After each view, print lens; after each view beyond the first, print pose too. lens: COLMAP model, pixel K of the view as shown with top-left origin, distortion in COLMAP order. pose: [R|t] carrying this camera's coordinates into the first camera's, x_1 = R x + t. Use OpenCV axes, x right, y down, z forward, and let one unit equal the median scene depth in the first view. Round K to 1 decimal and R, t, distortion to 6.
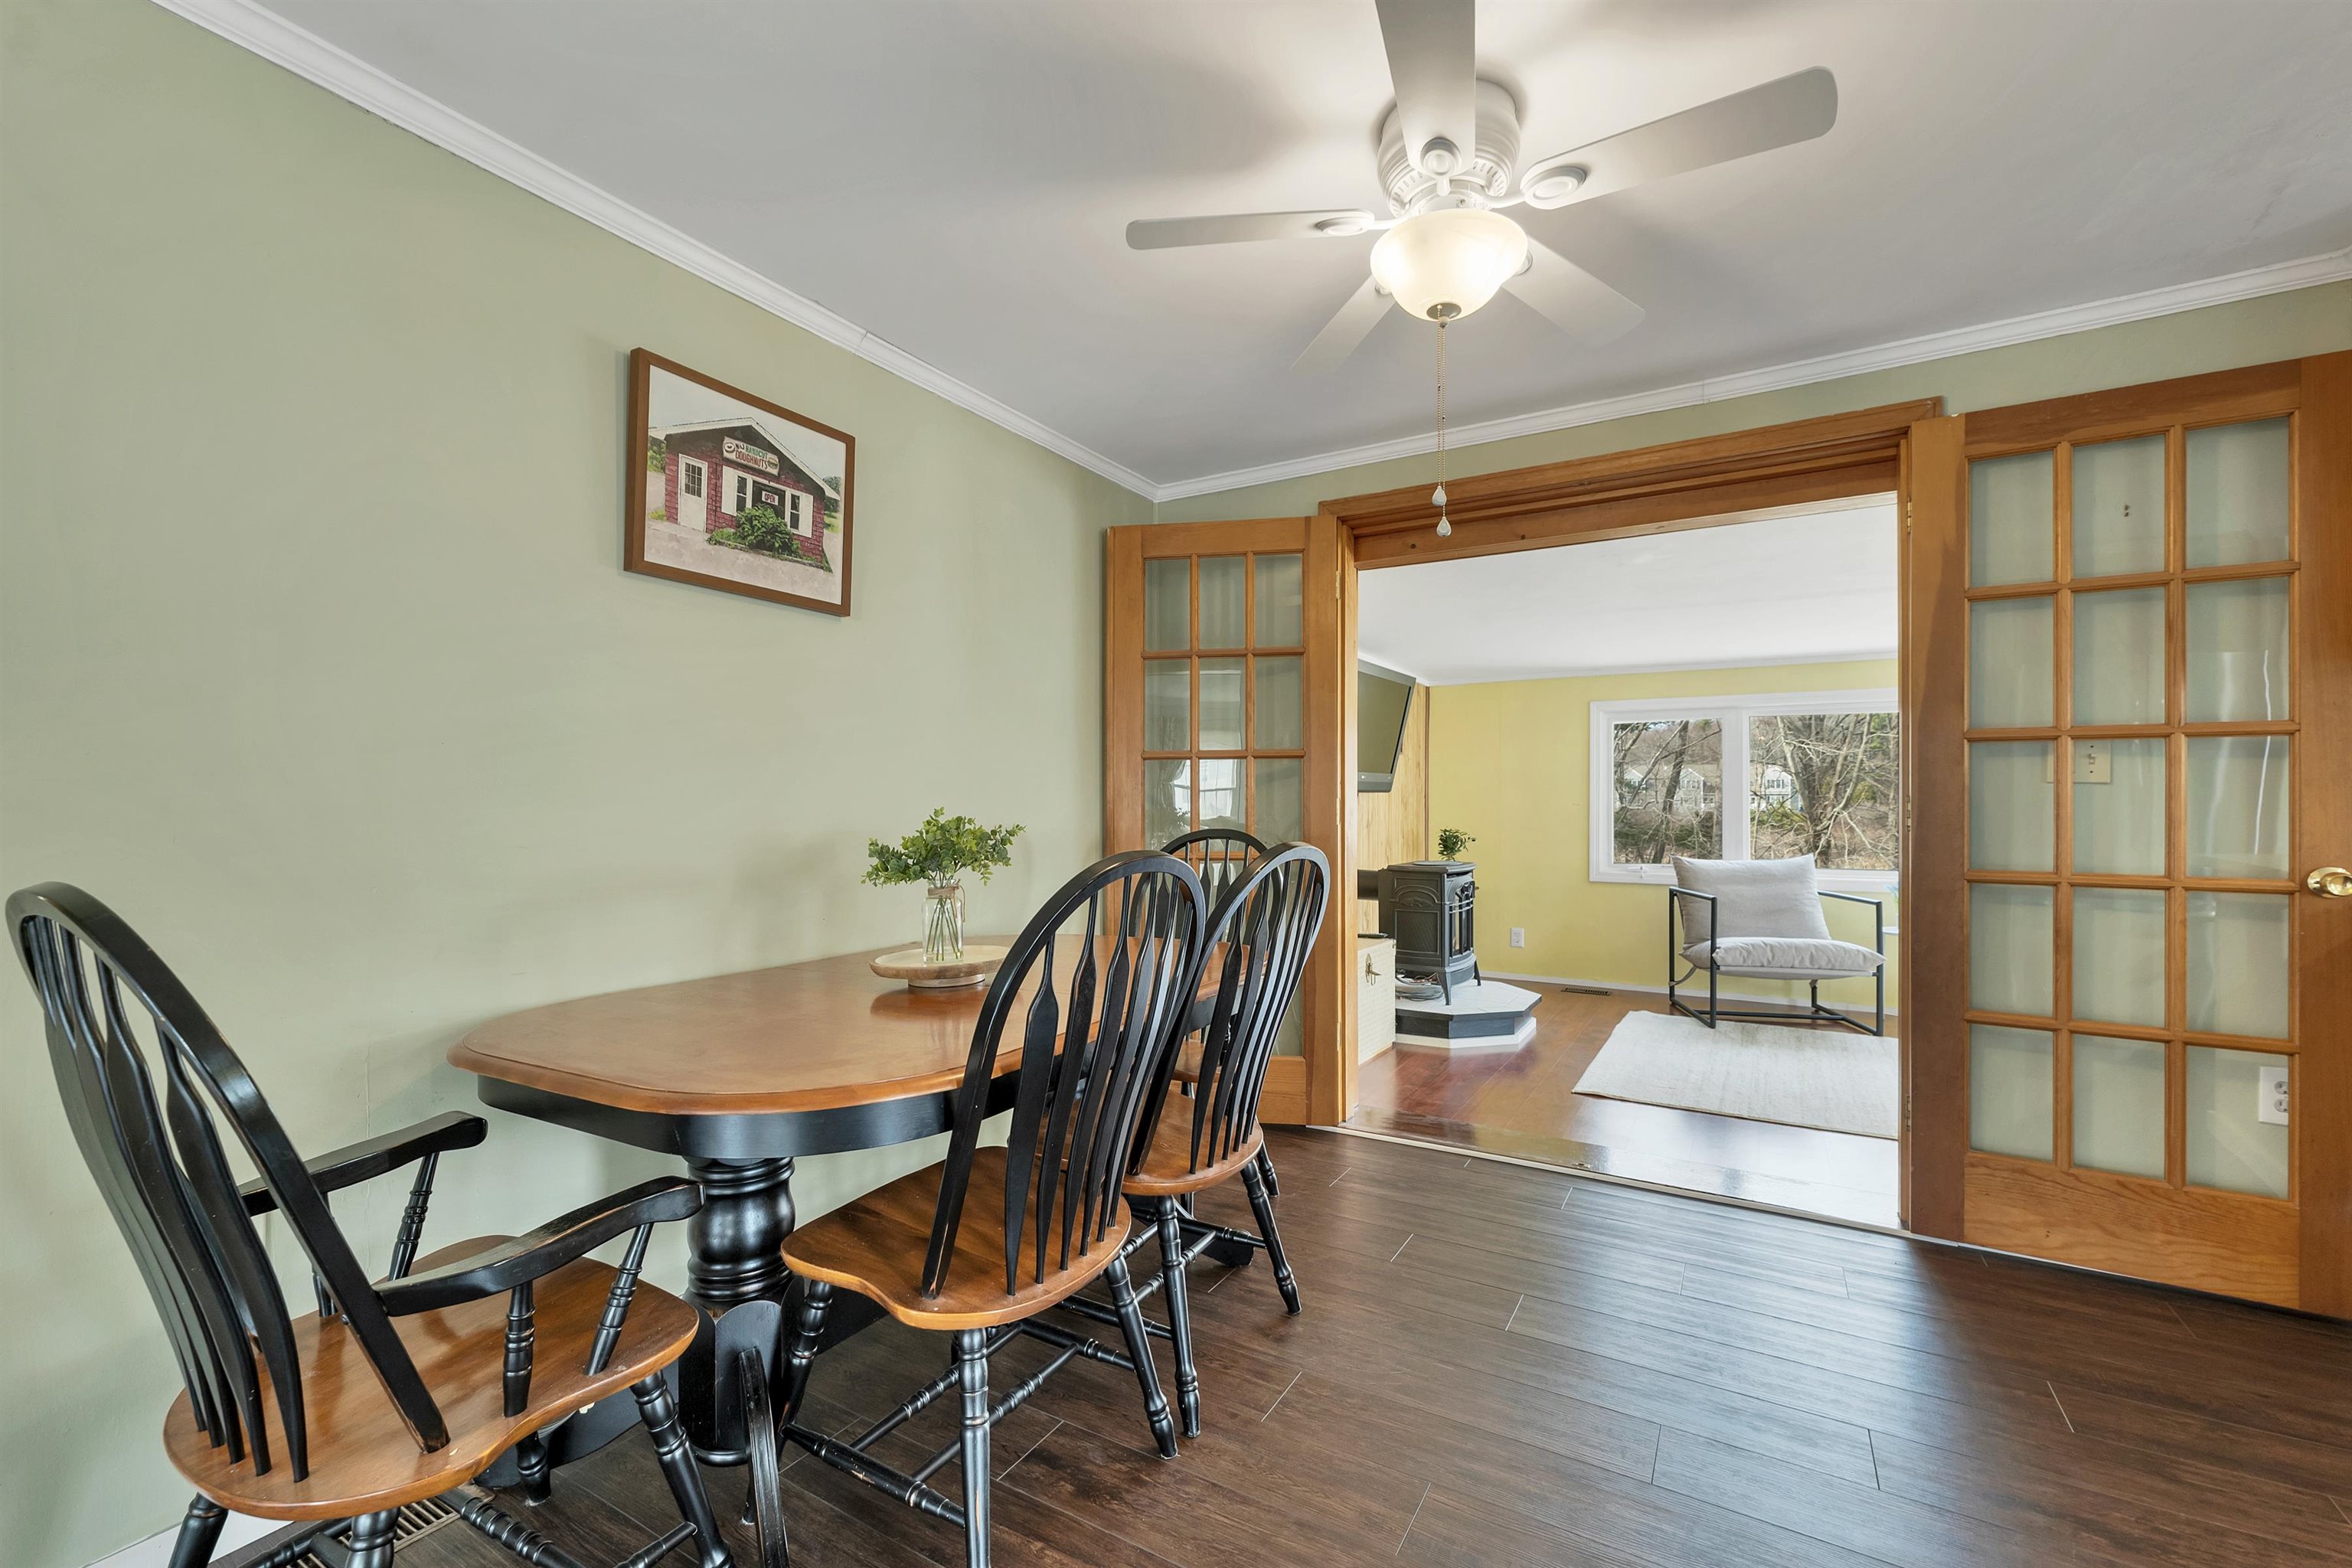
lens RADIAL K [[979.4, 0, 1175.3], [0, 979.4, 790.2], [0, 0, 1]] dist [0.002815, 0.000377]
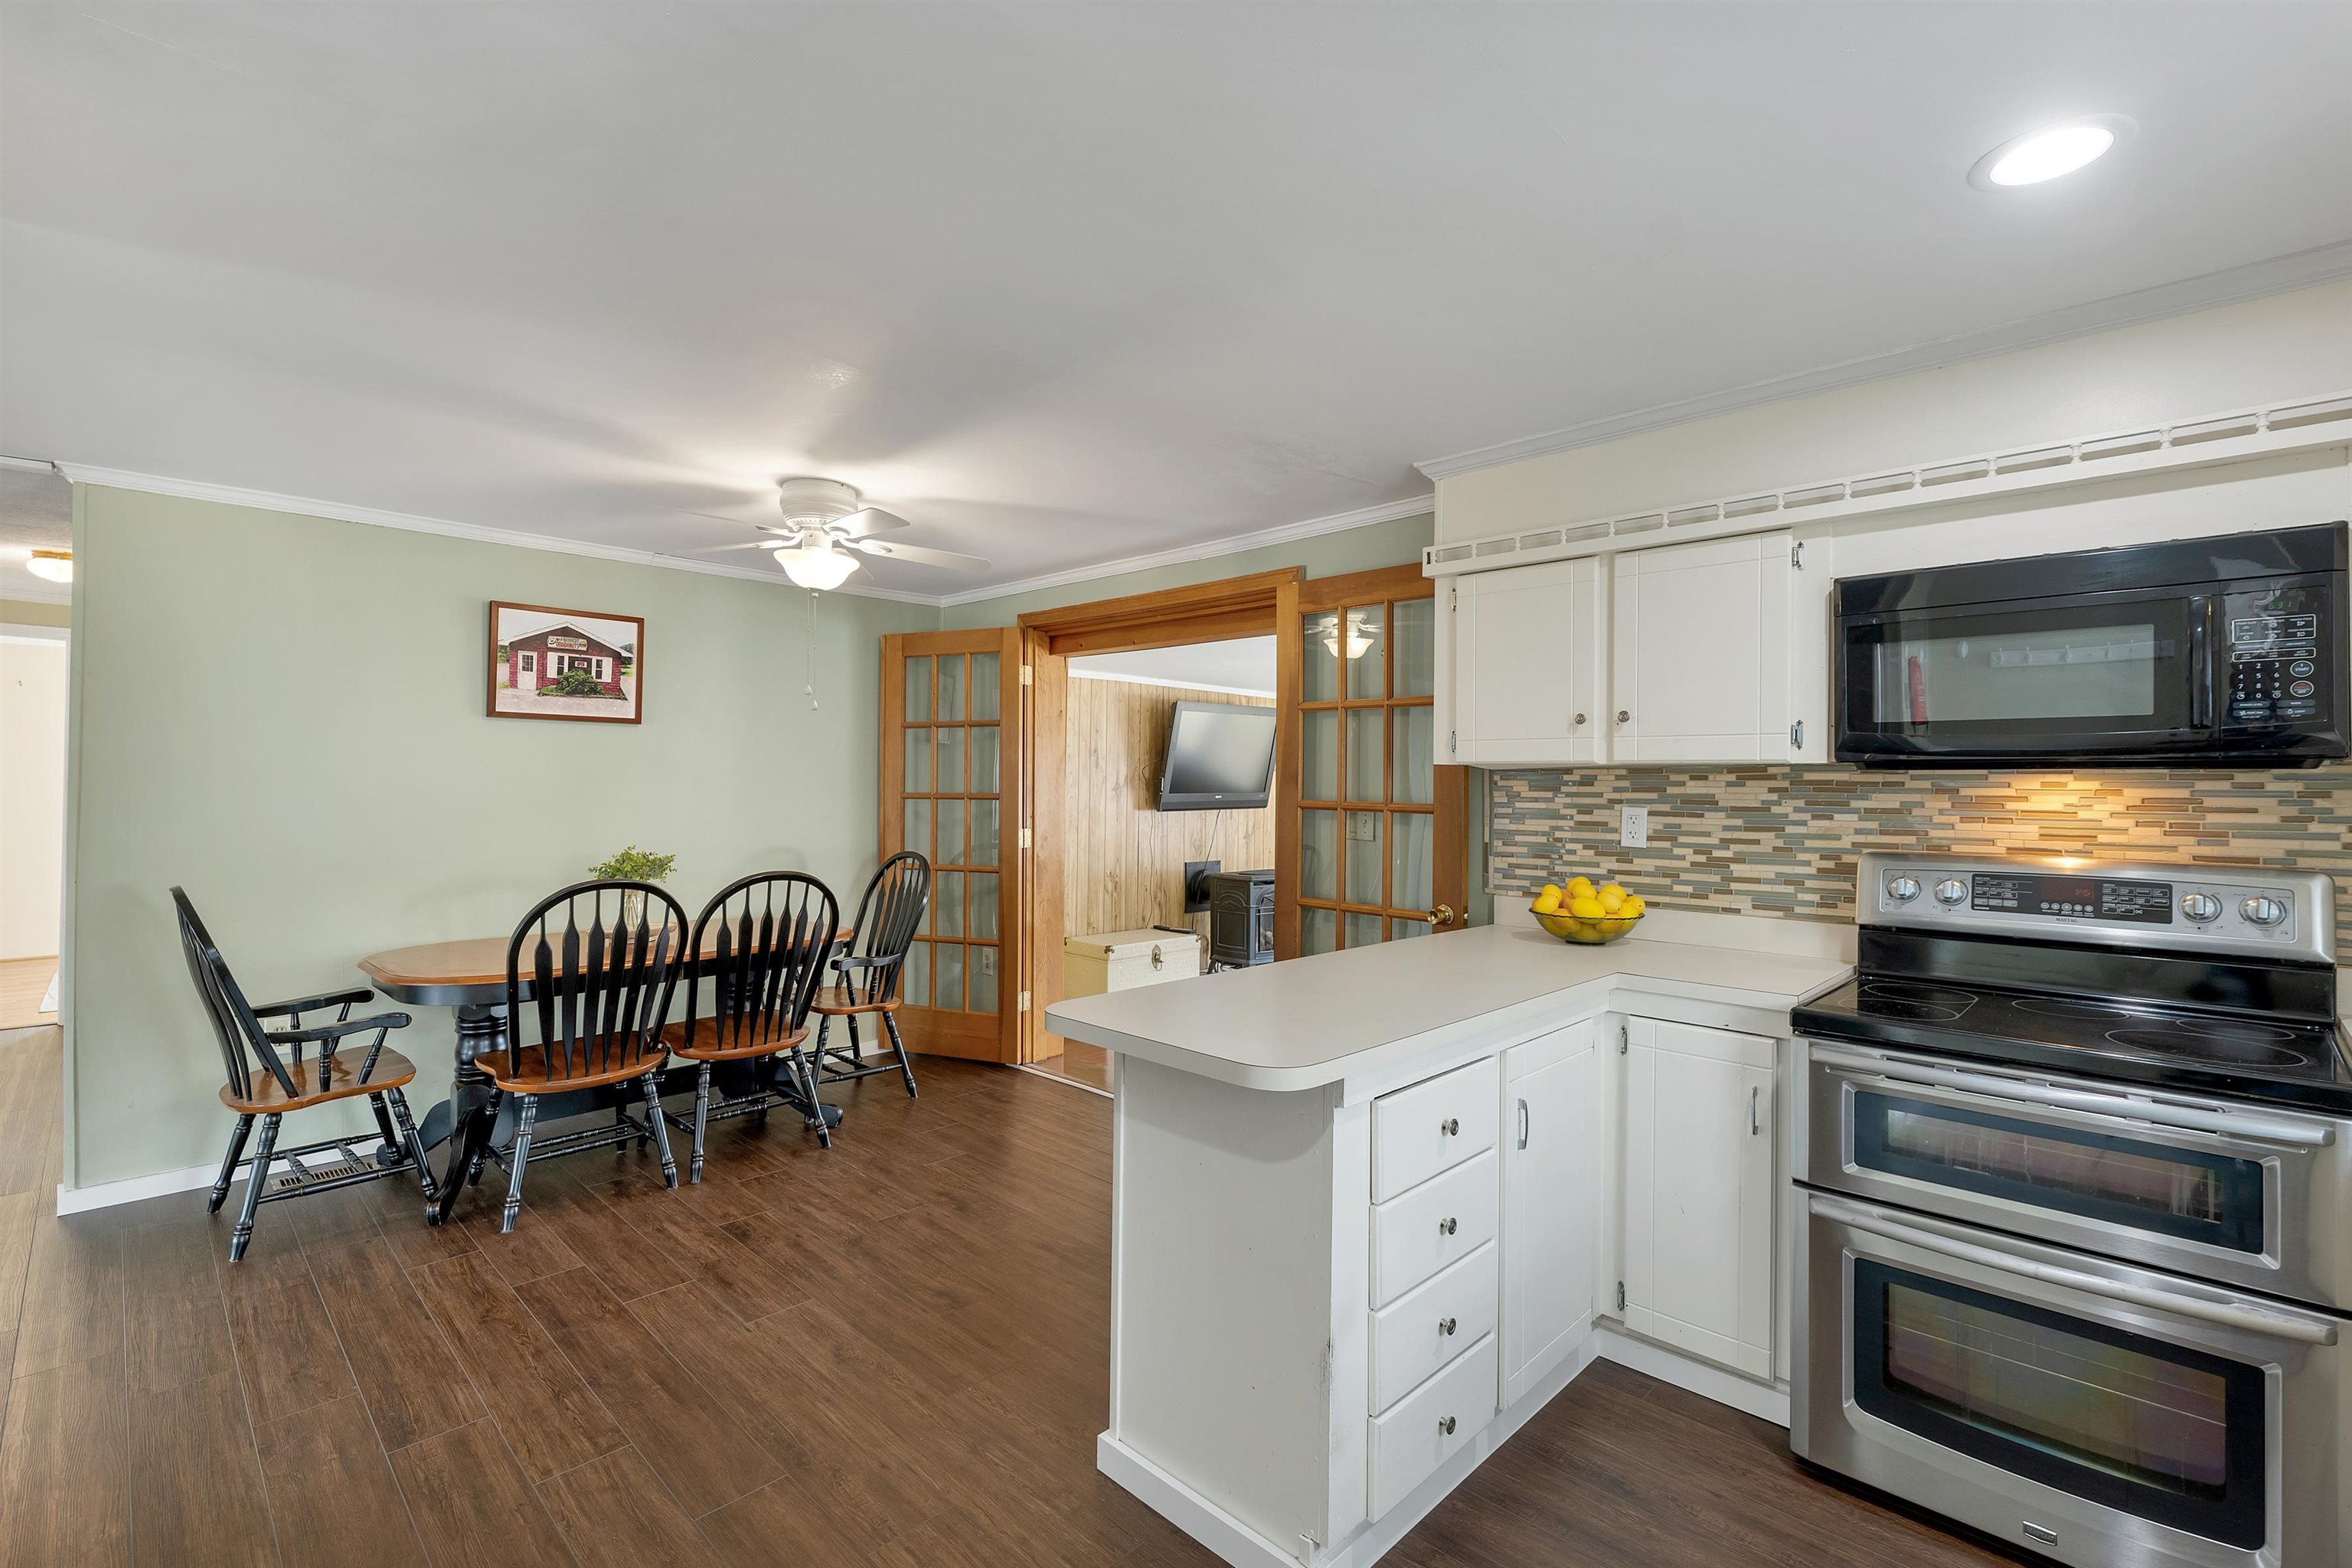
lens RADIAL K [[1026.7, 0, 1180.9], [0, 1026.7, 777.8], [0, 0, 1]] dist [-0.001807, -0.000054]
pose [[0.972655, 0.008678, -0.232093, 1.064446], [-0.006444, 0.999925, 0.010382, -0.119437], [0.232165, -0.008602, 0.972638, -0.546319]]
